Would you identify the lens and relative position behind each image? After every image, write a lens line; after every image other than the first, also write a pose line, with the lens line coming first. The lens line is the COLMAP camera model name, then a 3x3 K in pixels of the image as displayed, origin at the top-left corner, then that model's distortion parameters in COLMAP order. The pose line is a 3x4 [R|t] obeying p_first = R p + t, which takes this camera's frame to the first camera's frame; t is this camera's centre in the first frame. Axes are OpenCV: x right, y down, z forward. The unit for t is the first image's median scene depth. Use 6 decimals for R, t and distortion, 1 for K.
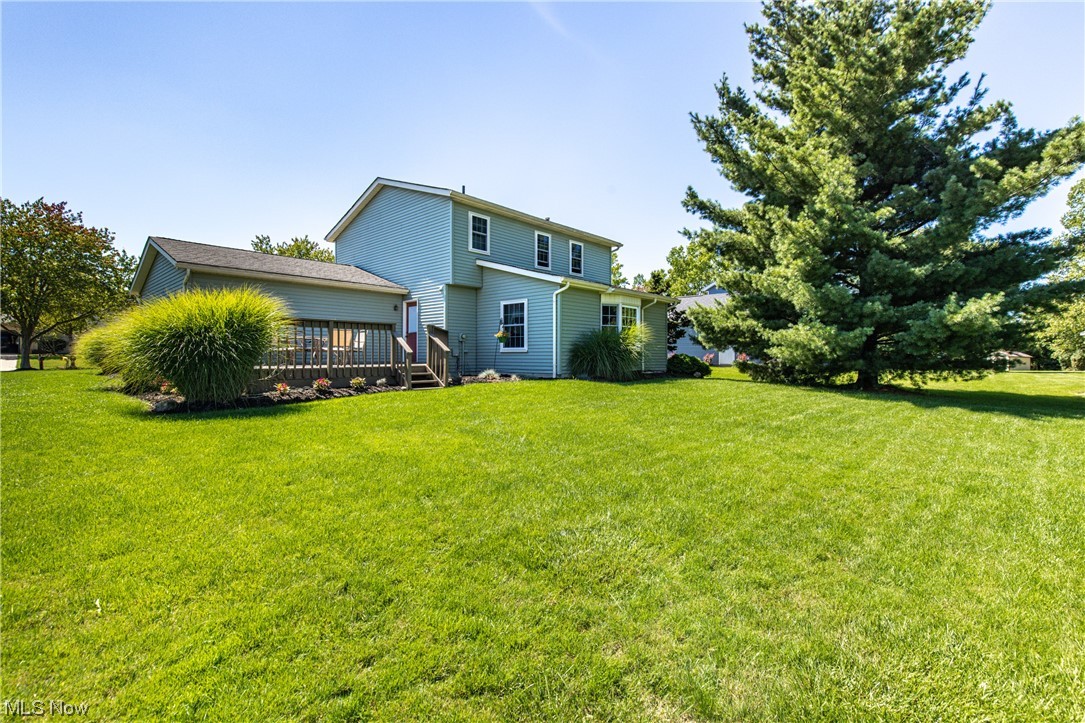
lens RADIAL K [[484.3, 0, 543.5], [0, 484.3, 345.0], [0, 0, 1]] dist [-0.001317, -0.000311]
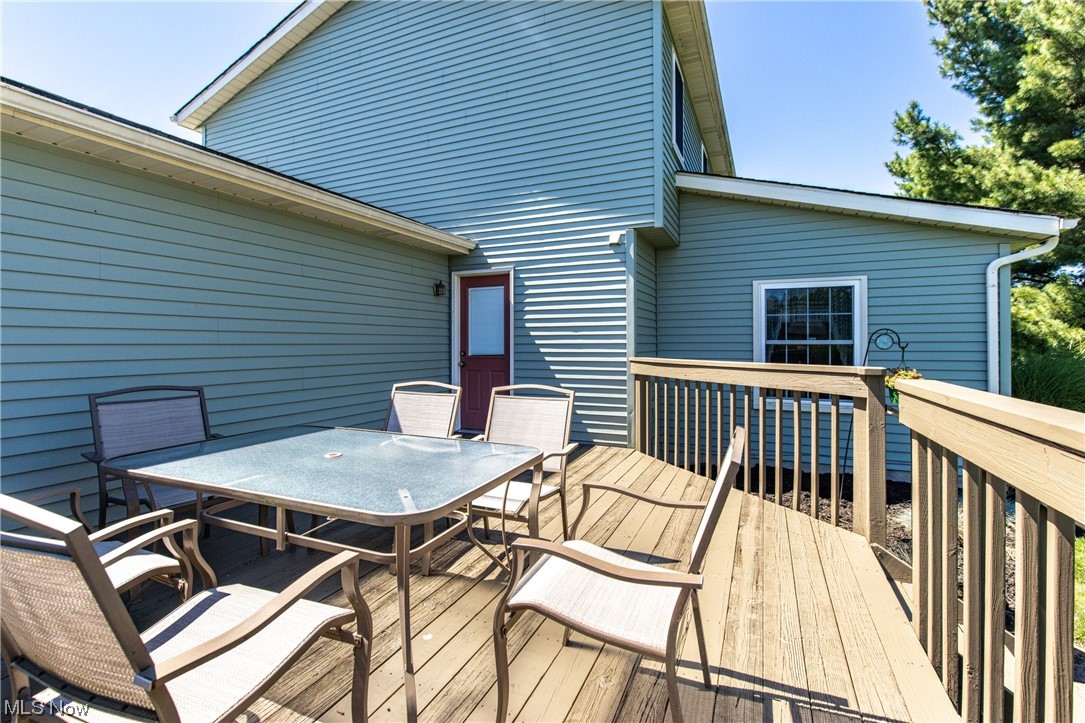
lens RADIAL K [[484.3, 0, 543.5], [0, 484.3, 345.0], [0, 0, 1]] dist [-0.001317, -0.000311]
pose [[0.952395, -0.001393, 0.304862, -0.341038], [-0.005281, 0.999764, 0.021067, -0.041936], [-0.304820, -0.021674, 0.952163, 0.619027]]
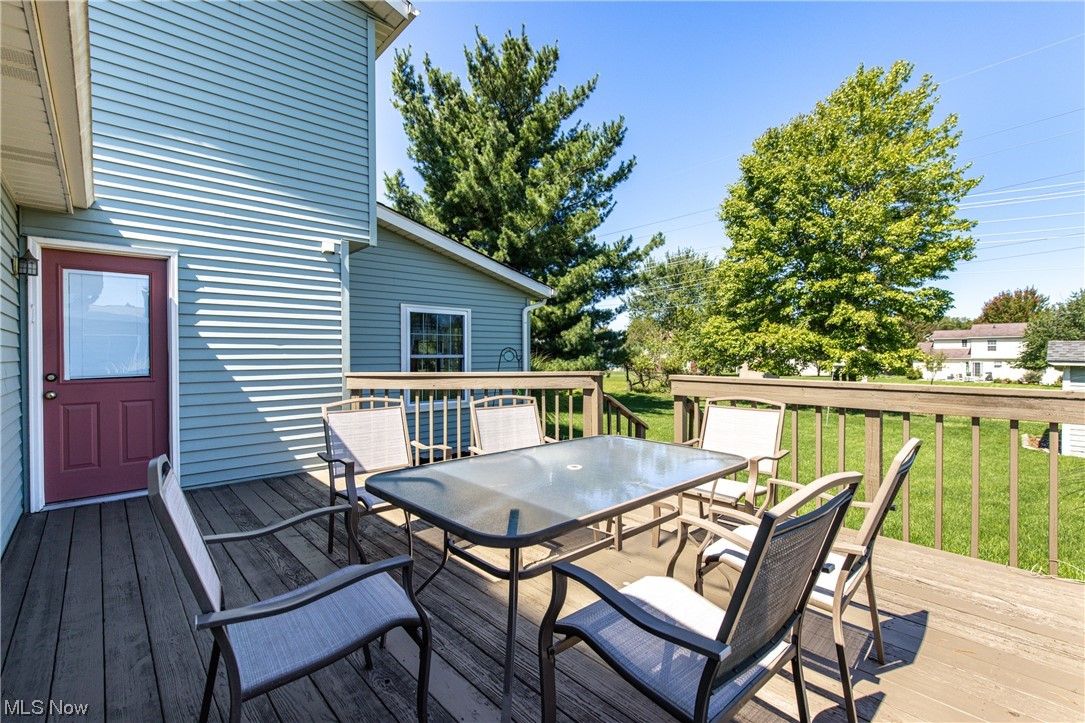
lens RADIAL K [[491.0, 0, 542.5], [0, 491.0, 361.5], [0, 0, 1]] dist [-0.000603, -0.000019]
pose [[0.099544, -0.013077, 0.994947, -0.493327], [-0.016180, 0.999760, 0.014759, -0.041131], [-0.994902, -0.017567, 0.099308, 0.752028]]
